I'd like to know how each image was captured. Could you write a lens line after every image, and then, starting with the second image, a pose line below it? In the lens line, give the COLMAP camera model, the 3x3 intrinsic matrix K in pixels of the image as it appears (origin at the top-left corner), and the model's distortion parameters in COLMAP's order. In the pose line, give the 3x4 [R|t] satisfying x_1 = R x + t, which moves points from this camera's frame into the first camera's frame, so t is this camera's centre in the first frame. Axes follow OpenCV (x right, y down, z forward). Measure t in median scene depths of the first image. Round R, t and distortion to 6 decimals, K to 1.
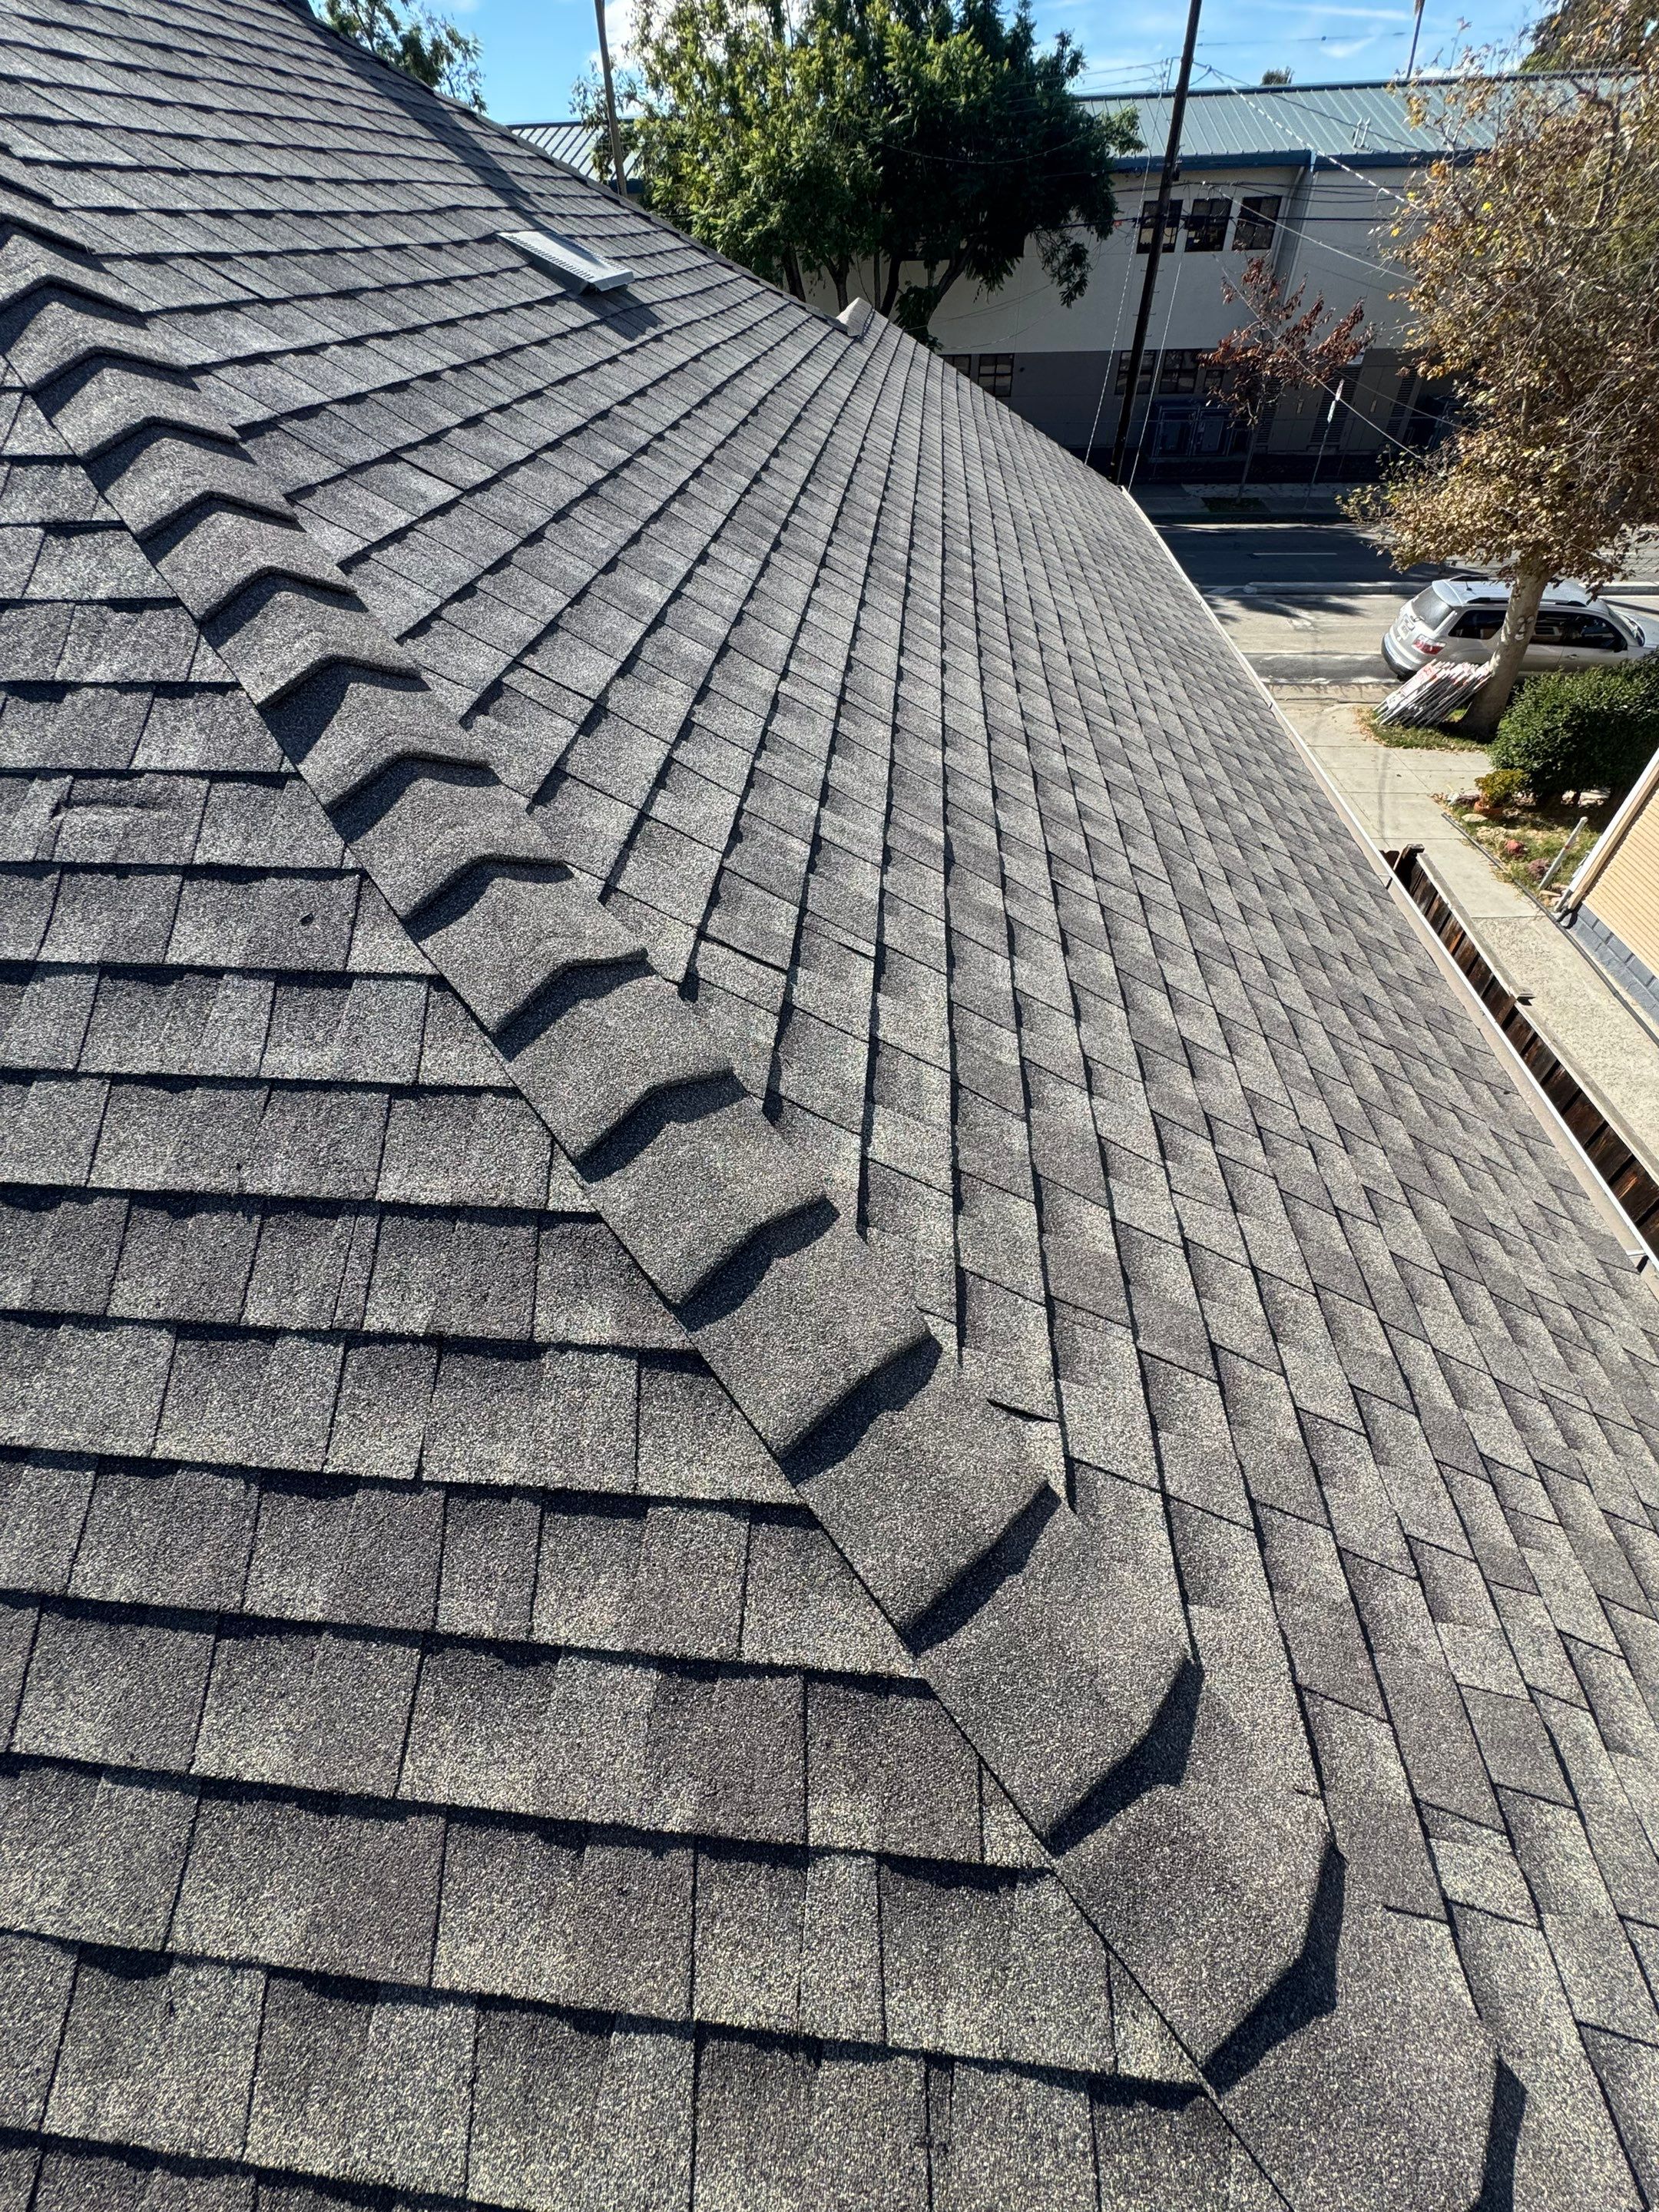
lens RADIAL K [[886.2, 0, 836.5], [0, 886.2, 1104.1], [0, 0, 1]] dist [-0.001277, 0.000156]
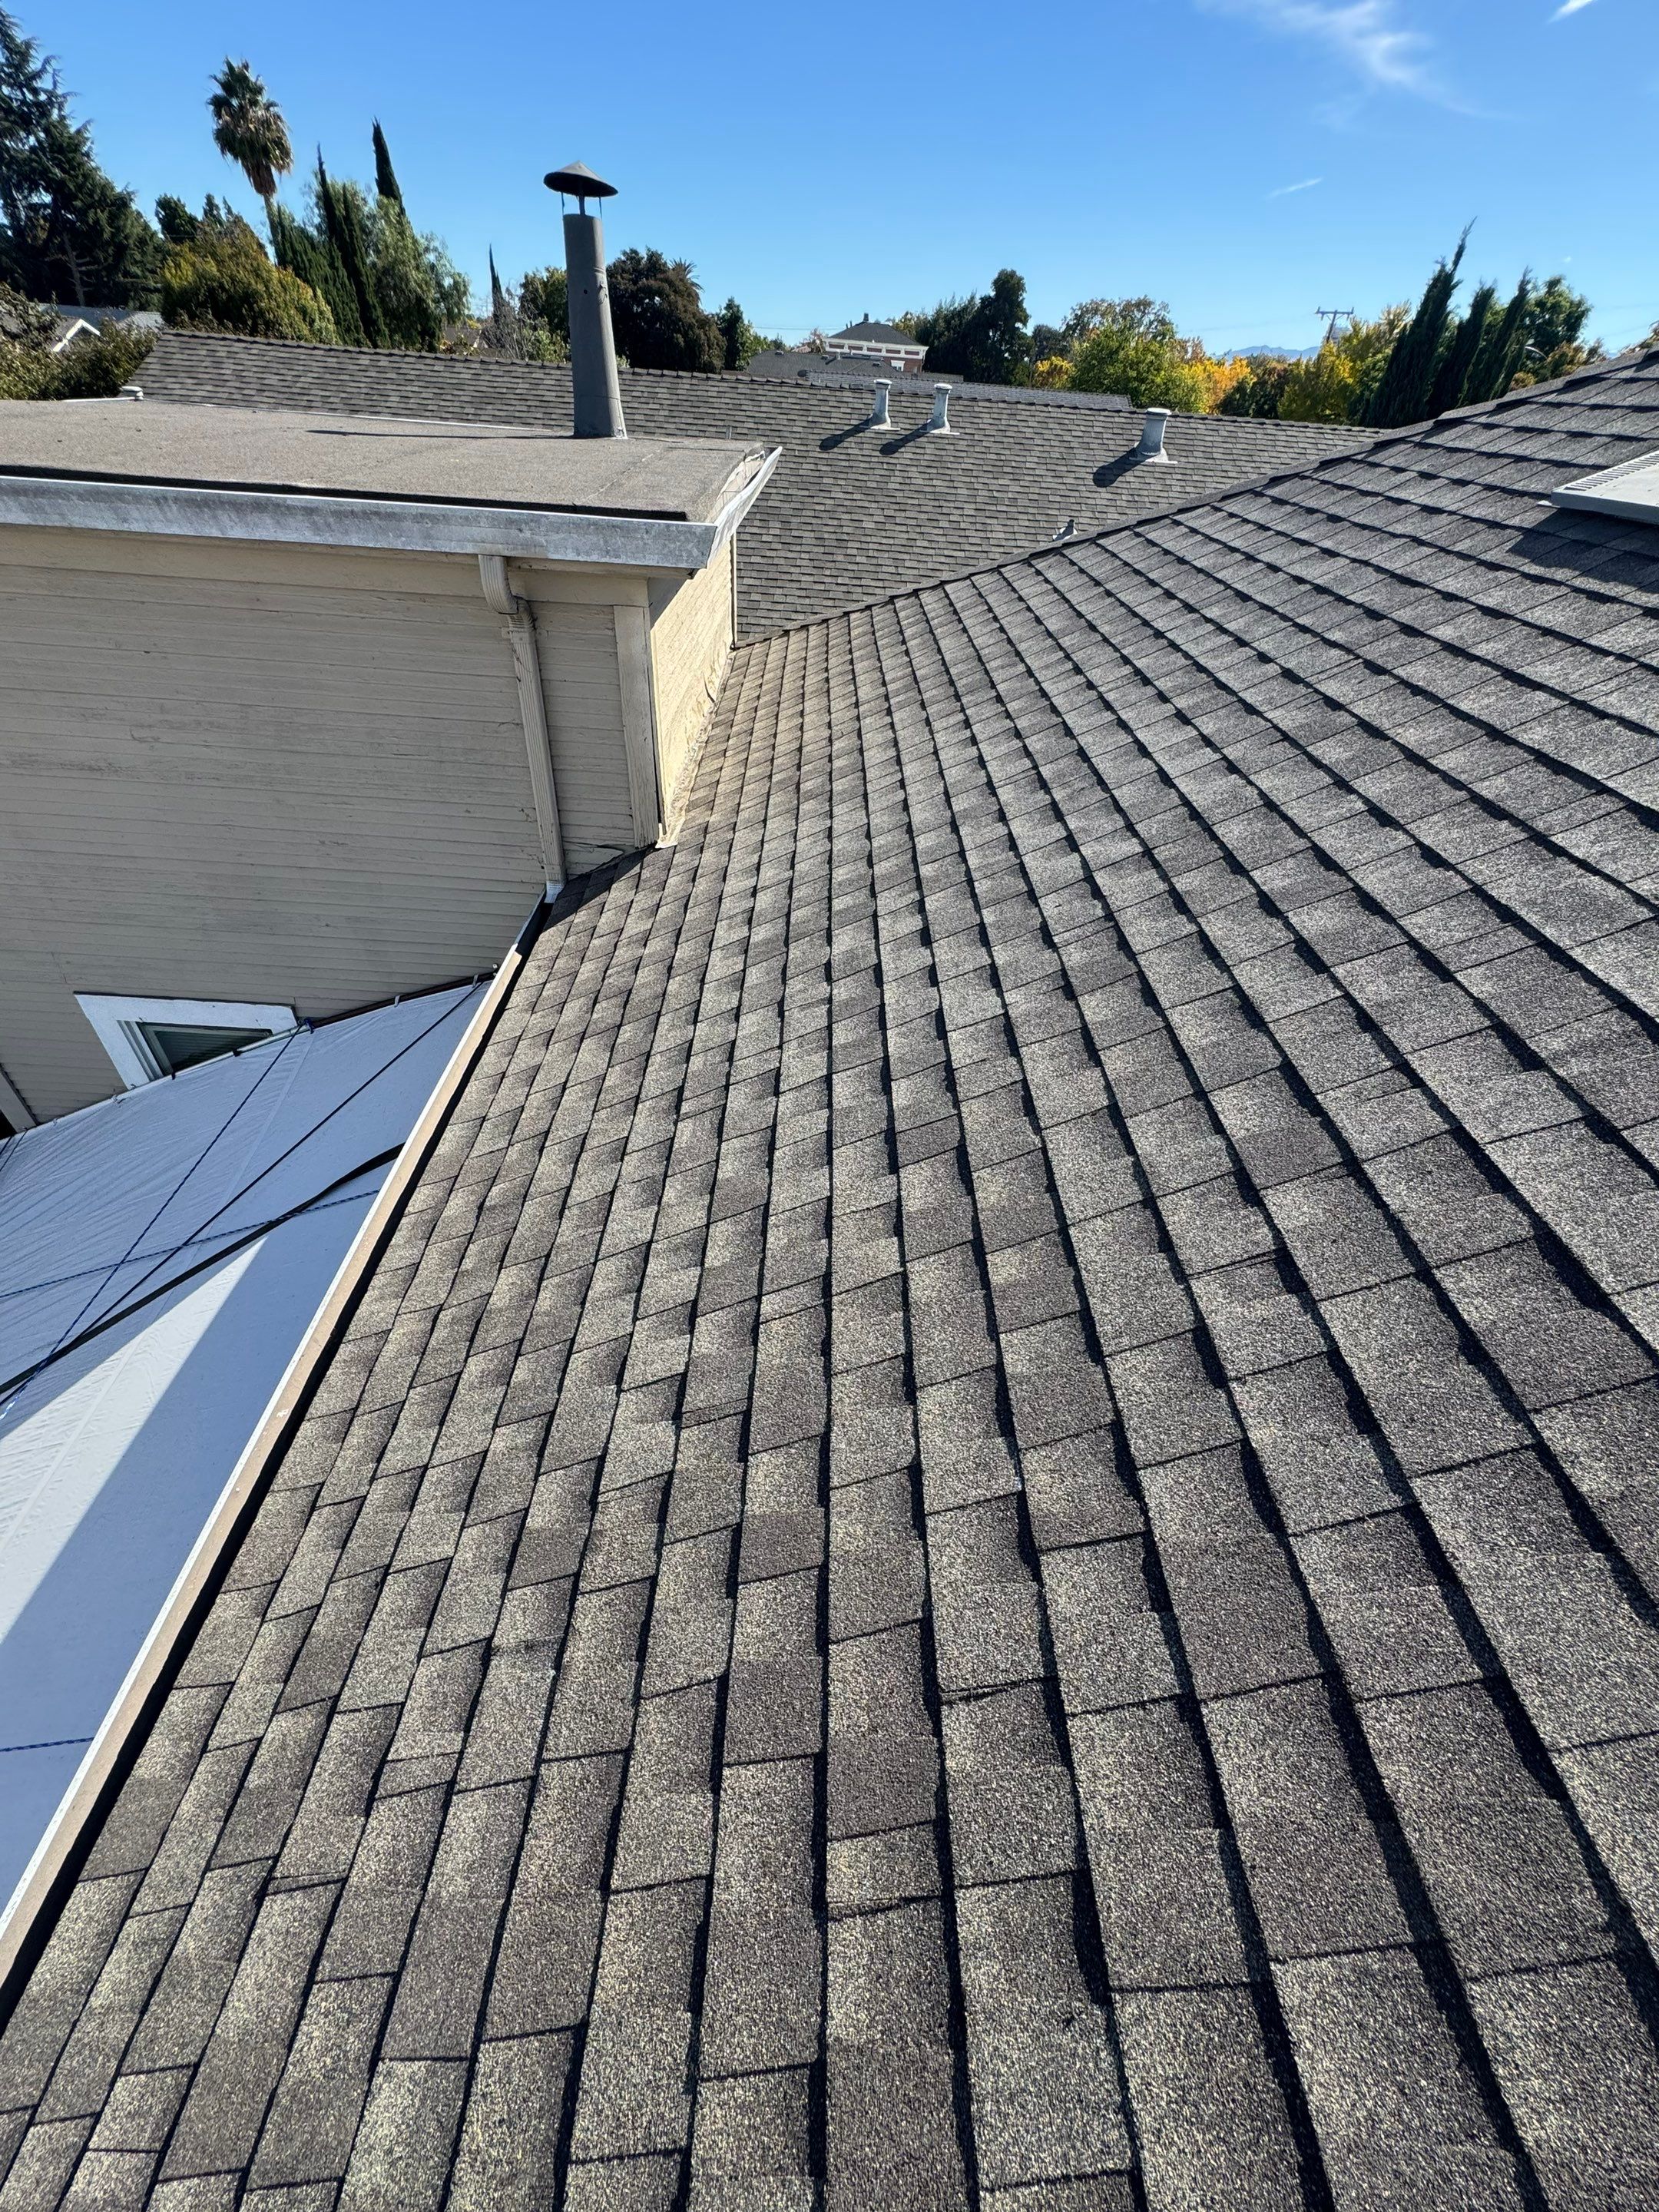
lens RADIAL K [[886.2, 0, 833.1], [0, 886.2, 1100.6], [0, 0, 1]] dist [-0.001277, 0.000156]
pose [[0.086000, 0.659862, -0.746449, -0.578326], [-0.749306, 0.536621, 0.388044, 0.236168], [0.656615, 0.525947, 0.540589, -0.189825]]
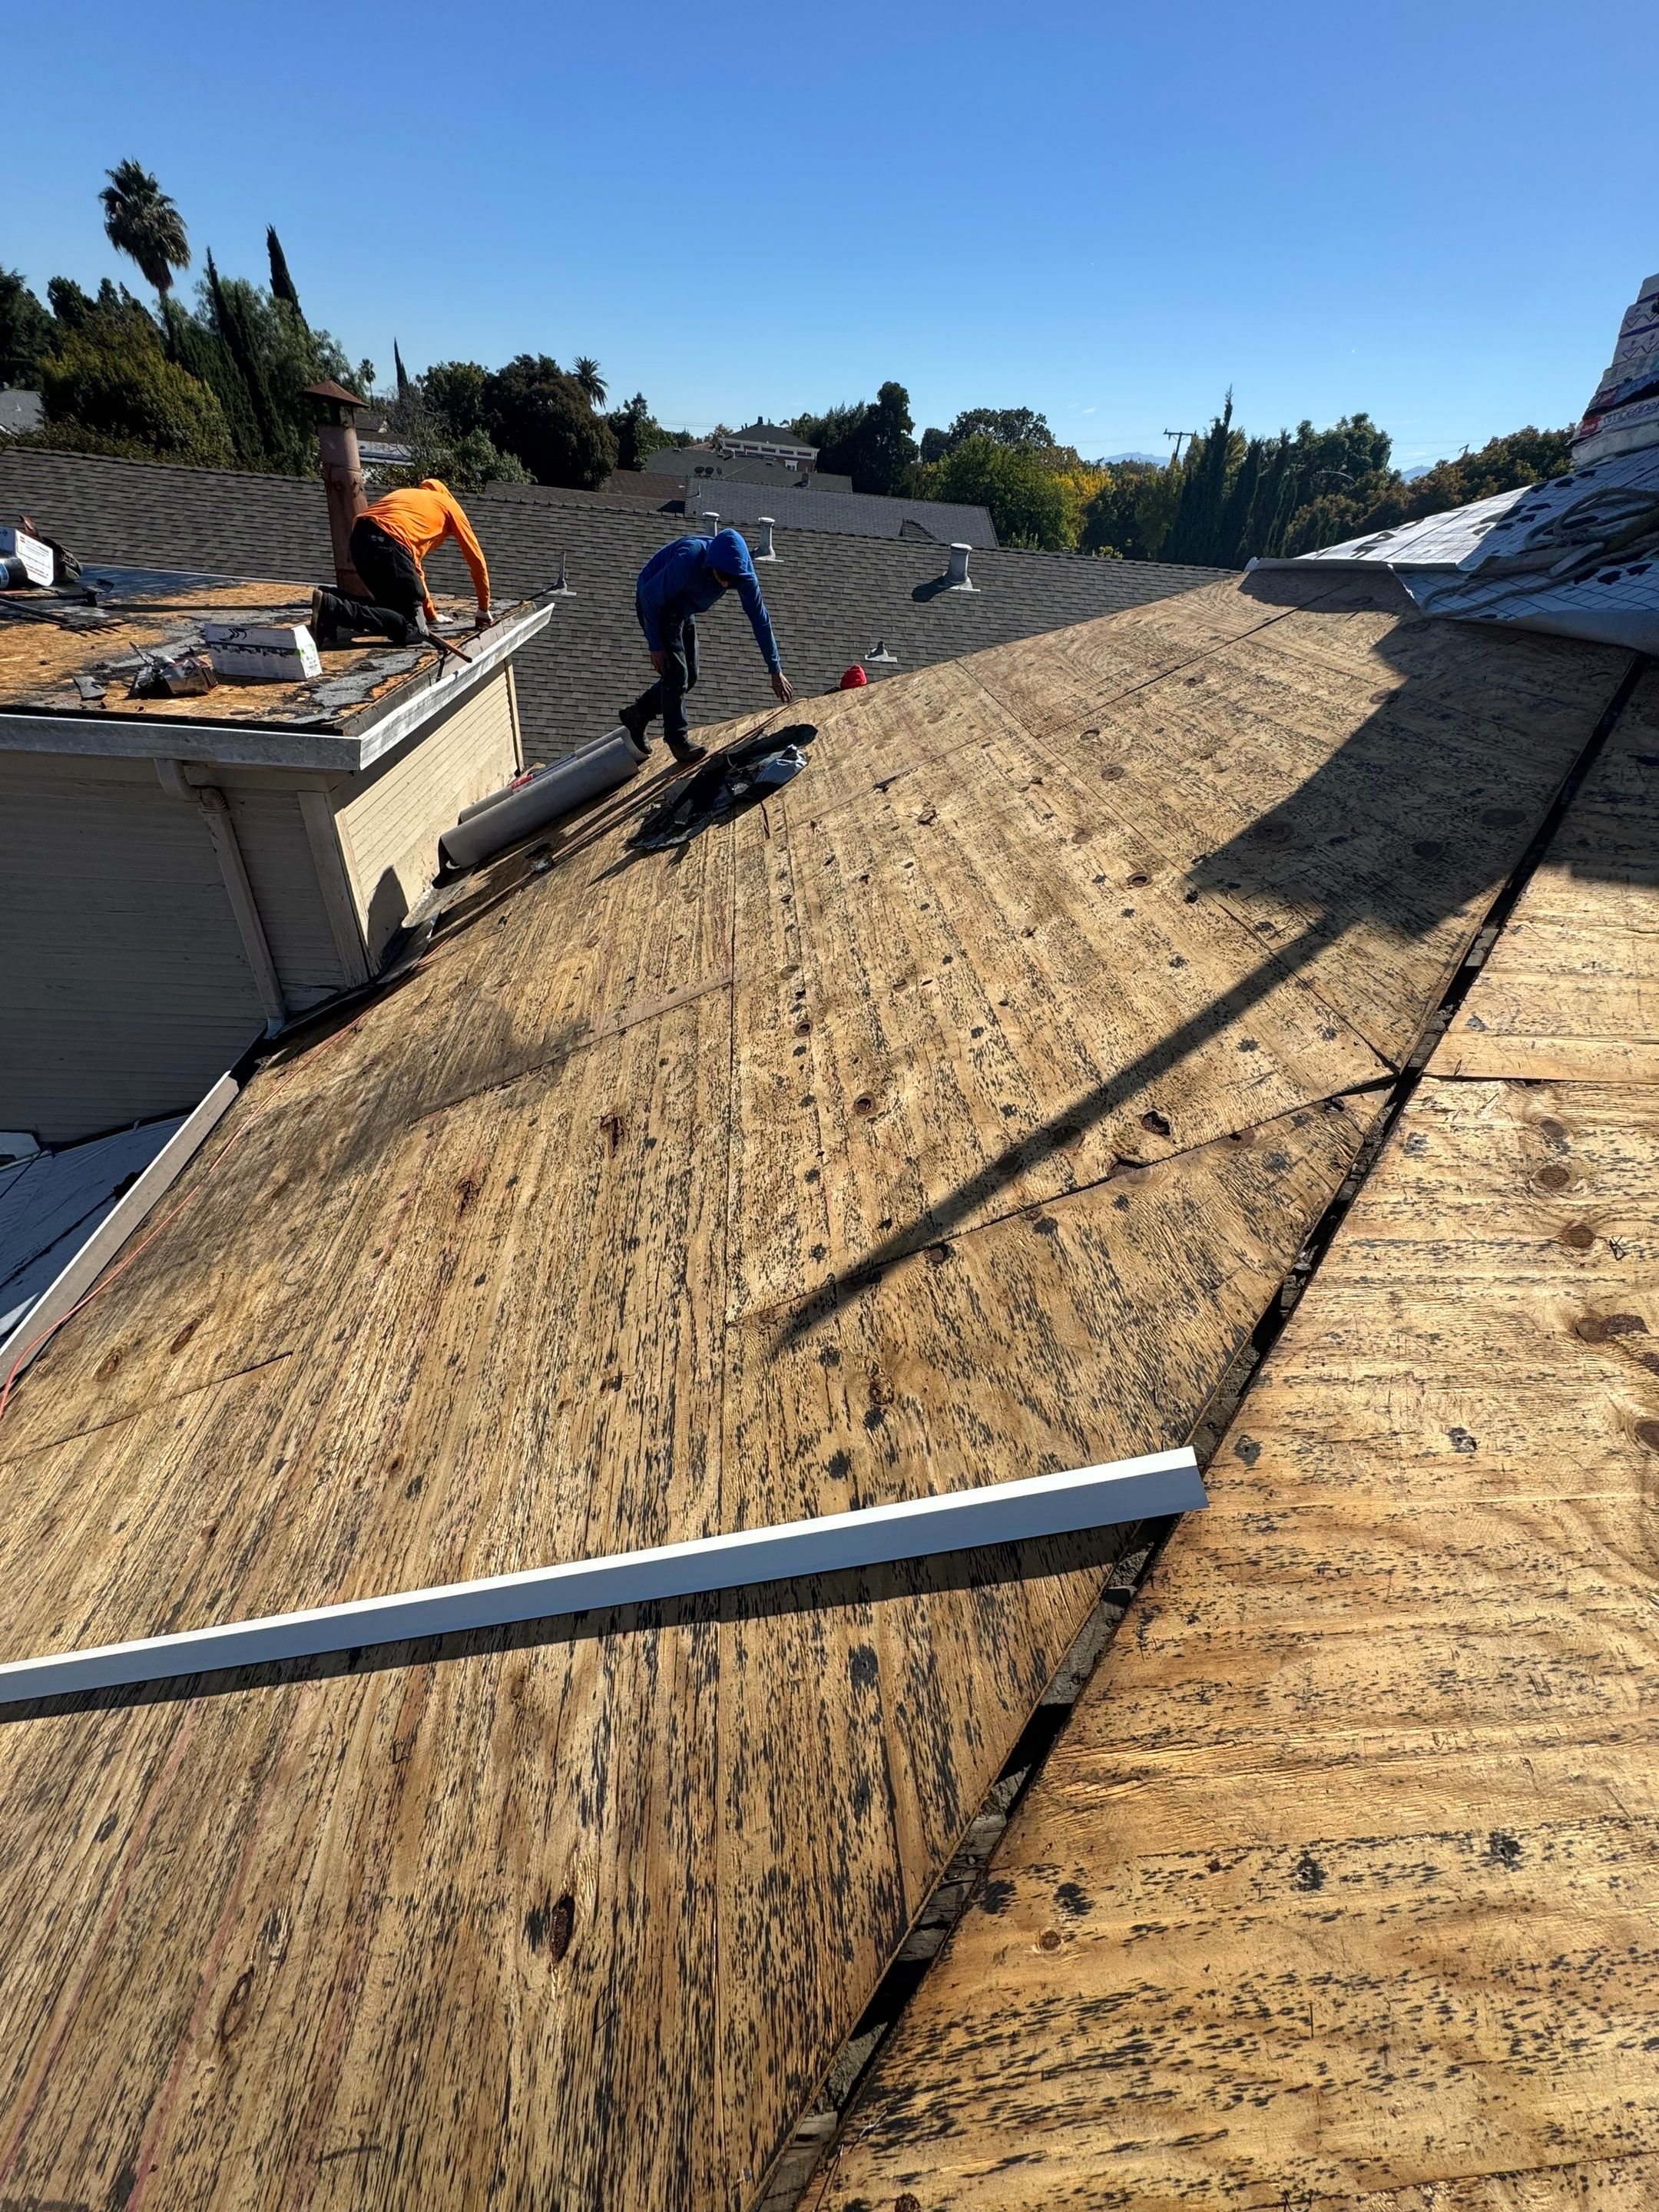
lens RADIAL K [[886.2, 0, 825.4], [0, 886.2, 1109.0], [0, 0, 1]] dist [-0.001277, 0.000156]
pose [[0.161188, 0.611901, -0.774336, -0.210468], [-0.759680, 0.577774, 0.298435, -0.867277], [0.630003, 0.540143, 0.557979, 0.116301]]
